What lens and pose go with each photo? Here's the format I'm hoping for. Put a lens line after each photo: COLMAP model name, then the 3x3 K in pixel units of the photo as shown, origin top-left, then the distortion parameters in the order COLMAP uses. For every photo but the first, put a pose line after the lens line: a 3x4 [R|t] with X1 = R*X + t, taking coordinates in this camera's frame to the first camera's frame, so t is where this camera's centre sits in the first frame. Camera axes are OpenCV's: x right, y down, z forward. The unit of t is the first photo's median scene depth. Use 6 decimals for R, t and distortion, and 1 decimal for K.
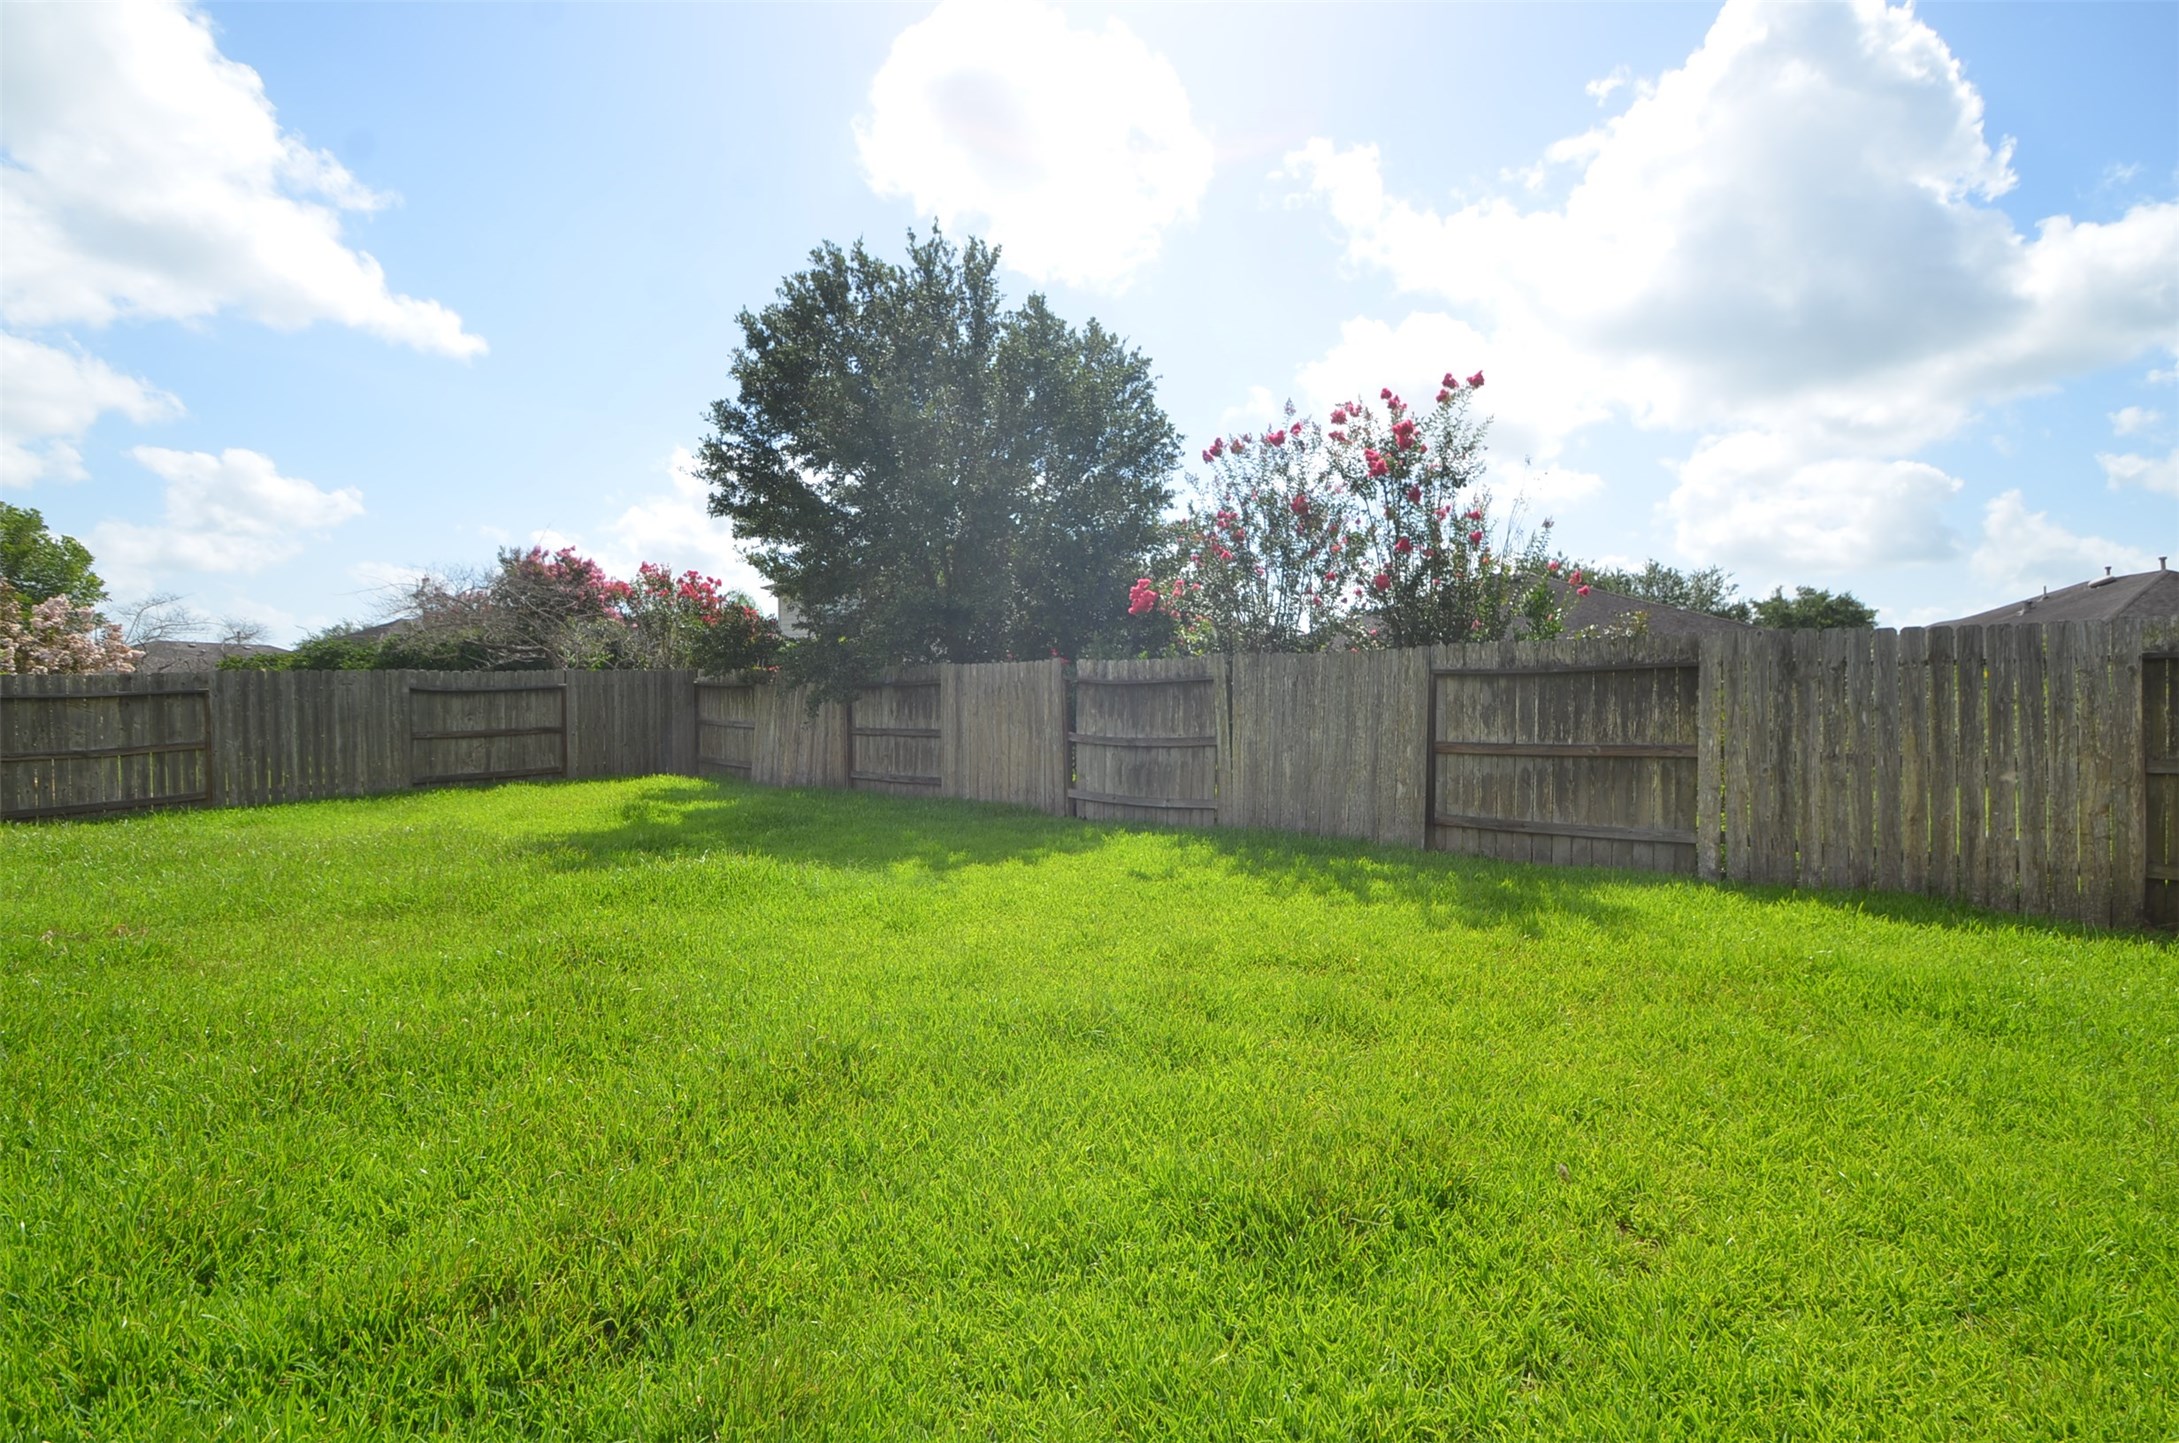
lens RADIAL K [[1038.7, 0, 1096.1], [0, 1038.7, 716.7], [0, 0, 1]] dist [-0.002191, -0.000714]
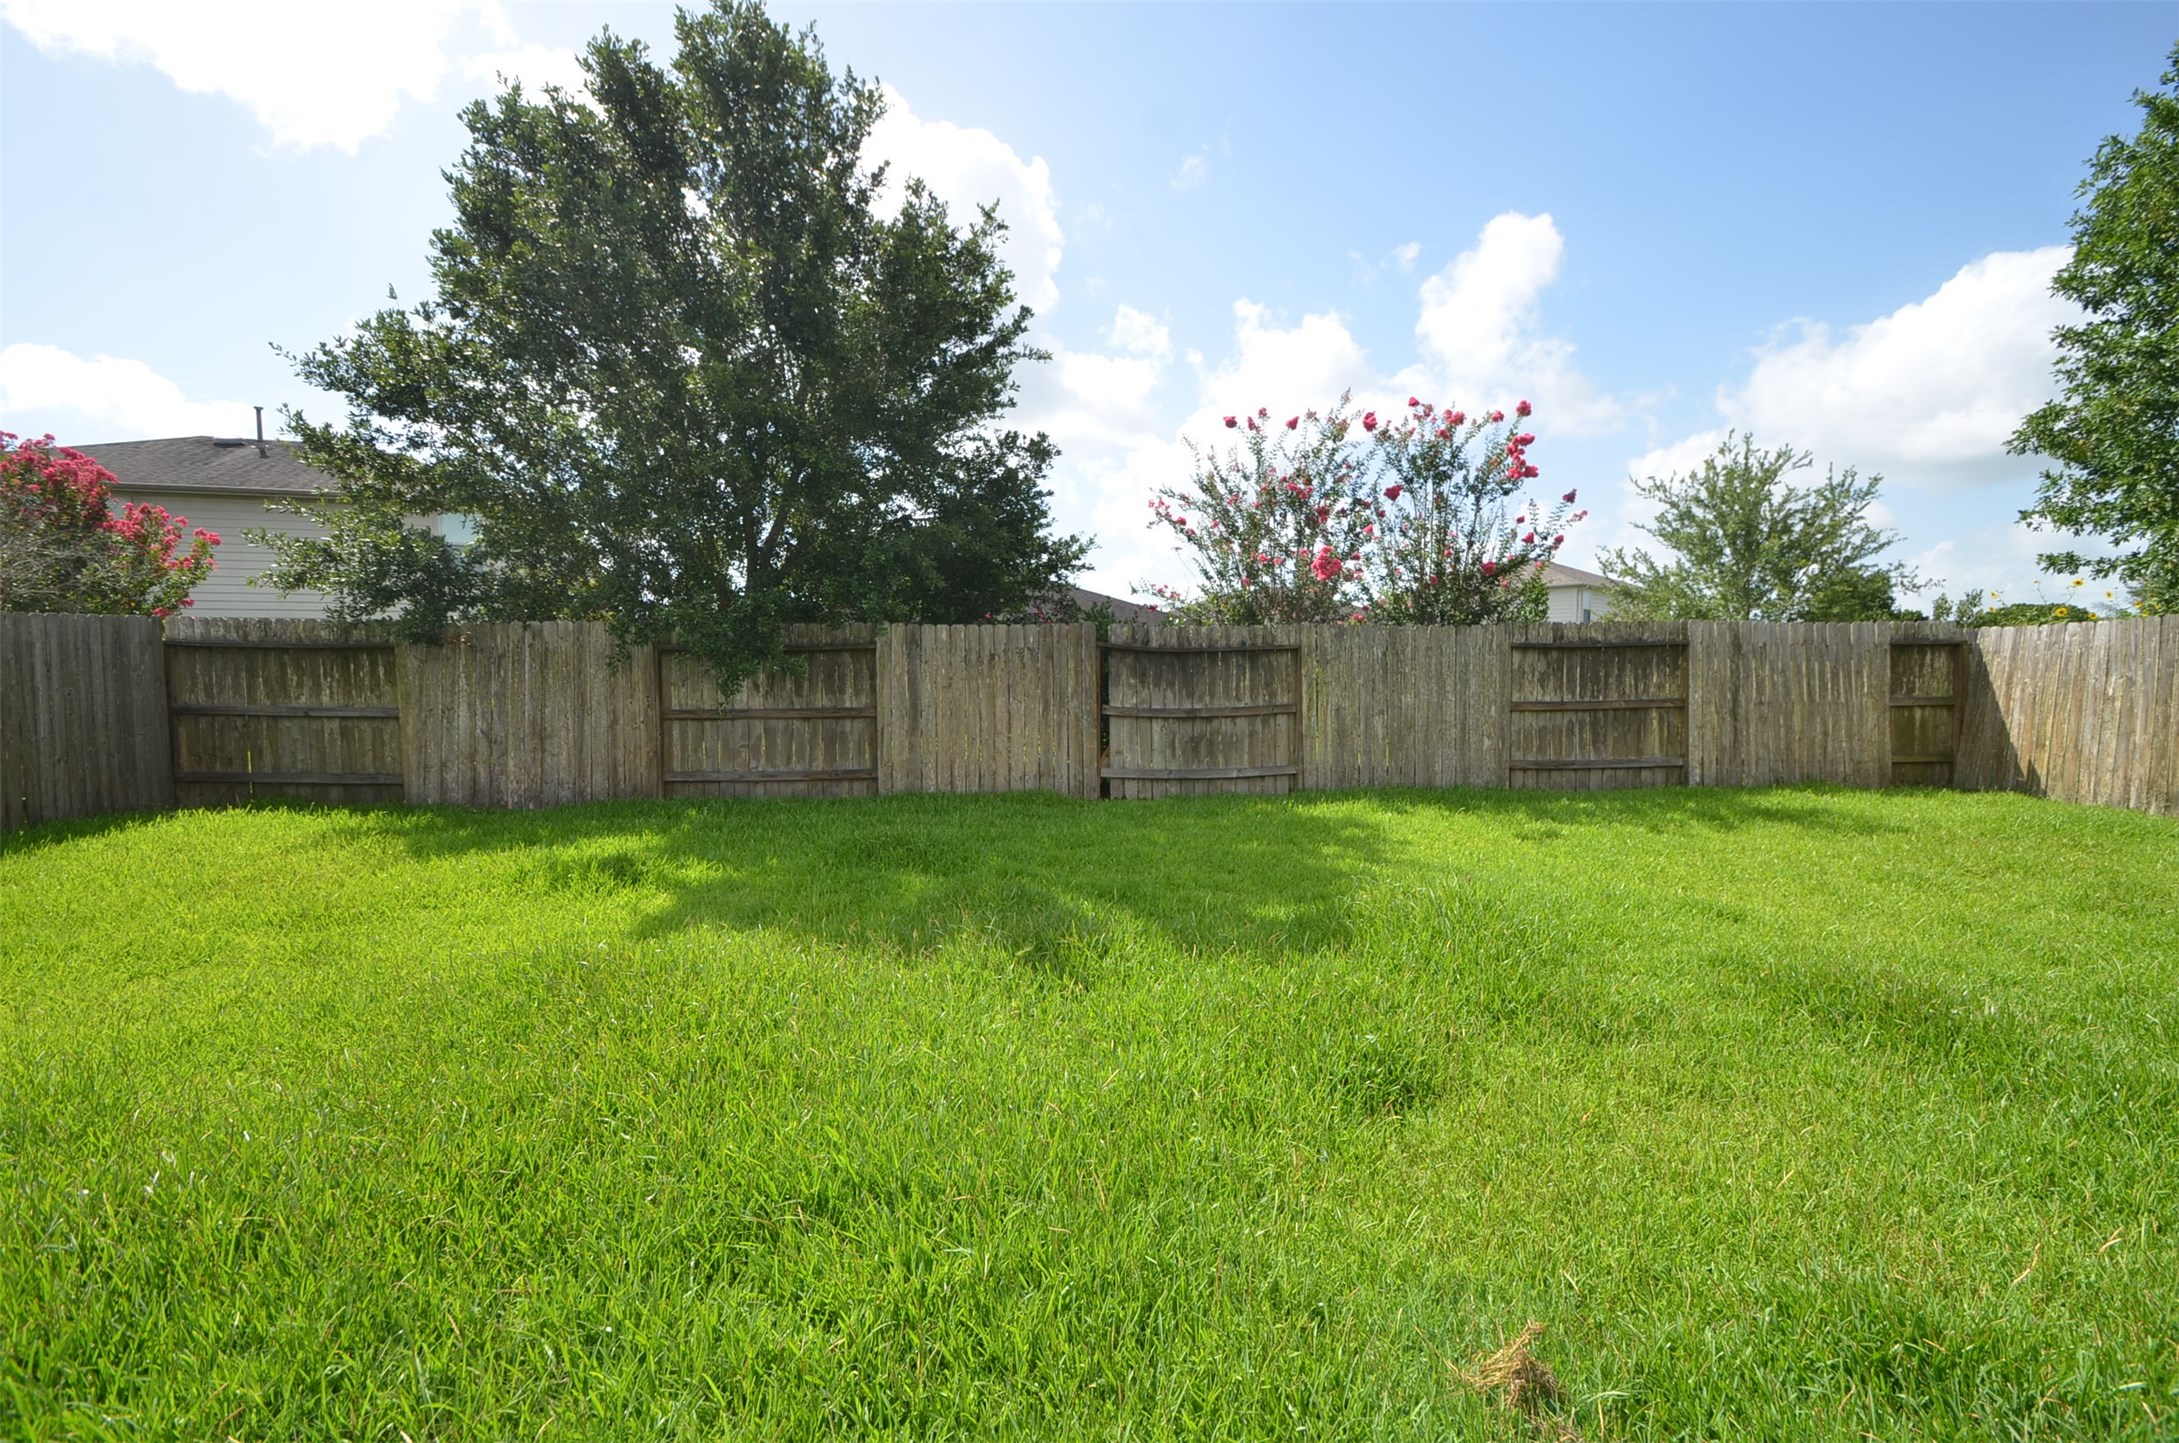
lens RADIAL K [[958.3, 0, 1085.2], [0, 958.3, 723.0], [0, 0, 1]] dist [0.003088, -0.007560]
pose [[0.692735, -0.044591, 0.719812, -0.851304], [0.014120, 0.998734, 0.048281, -0.013049], [-0.721054, -0.023282, 0.692488, 0.583725]]
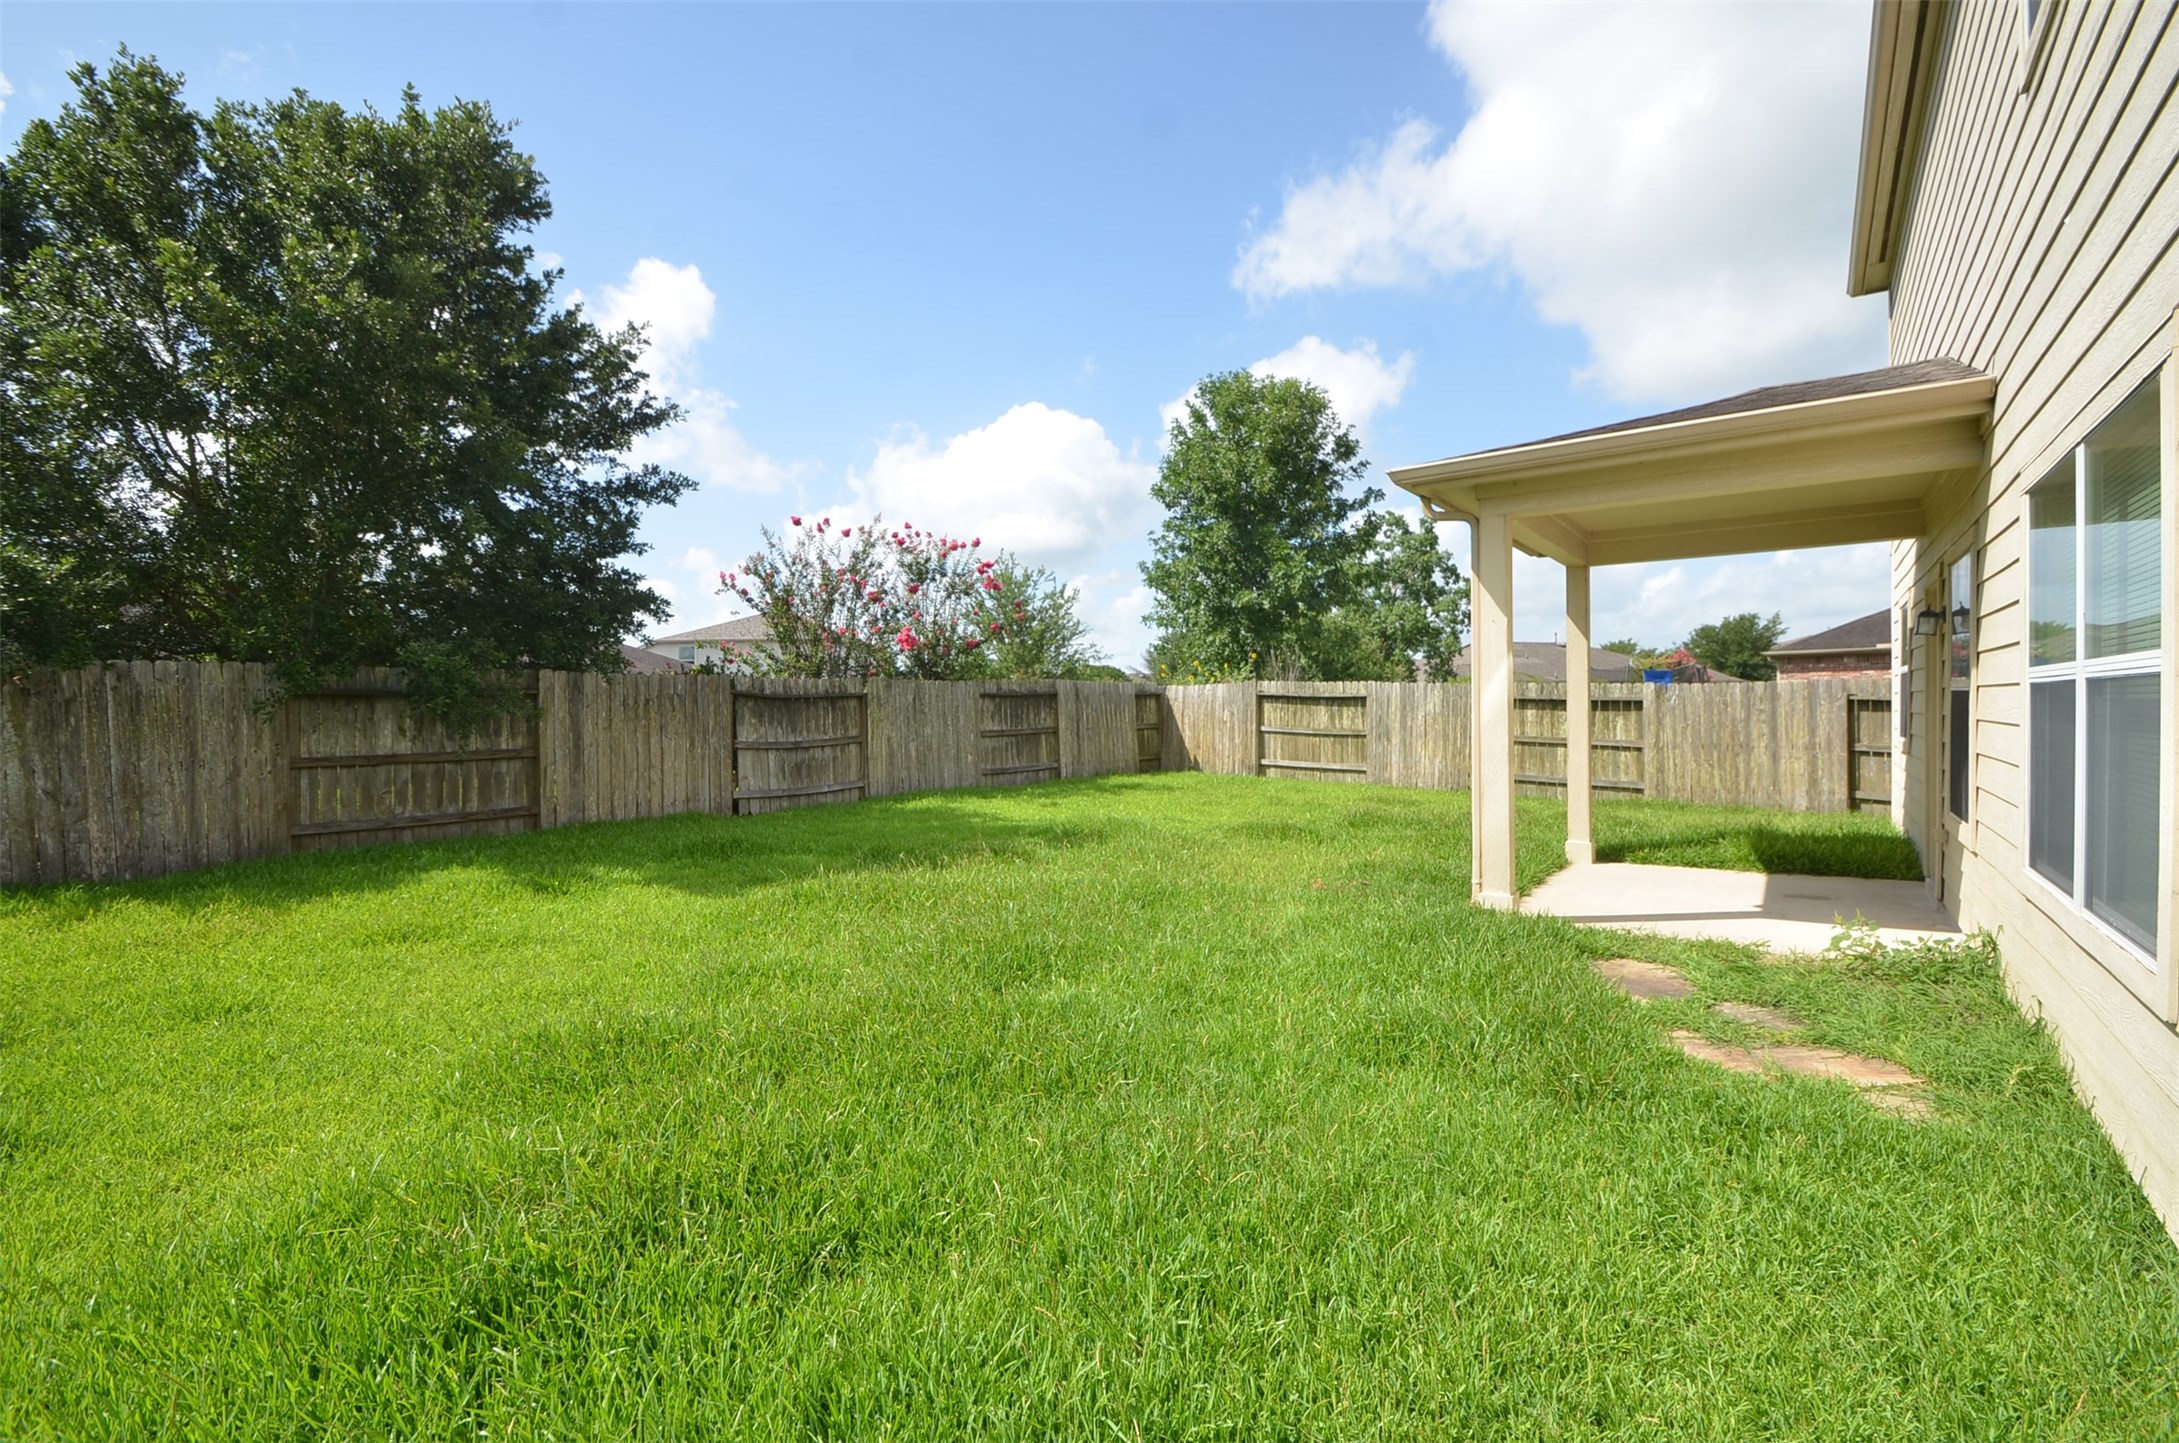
lens RADIAL K [[958.3, 0, 1095.9], [0, 958.3, 720.4], [0, 0, 1]] dist [0.003088, -0.007560]
pose [[-0.051295, -0.017269, 0.998534, -1.448246], [0.020812, 0.999615, 0.018356, -0.023064], [-0.998467, 0.021723, -0.050916, 0.887280]]
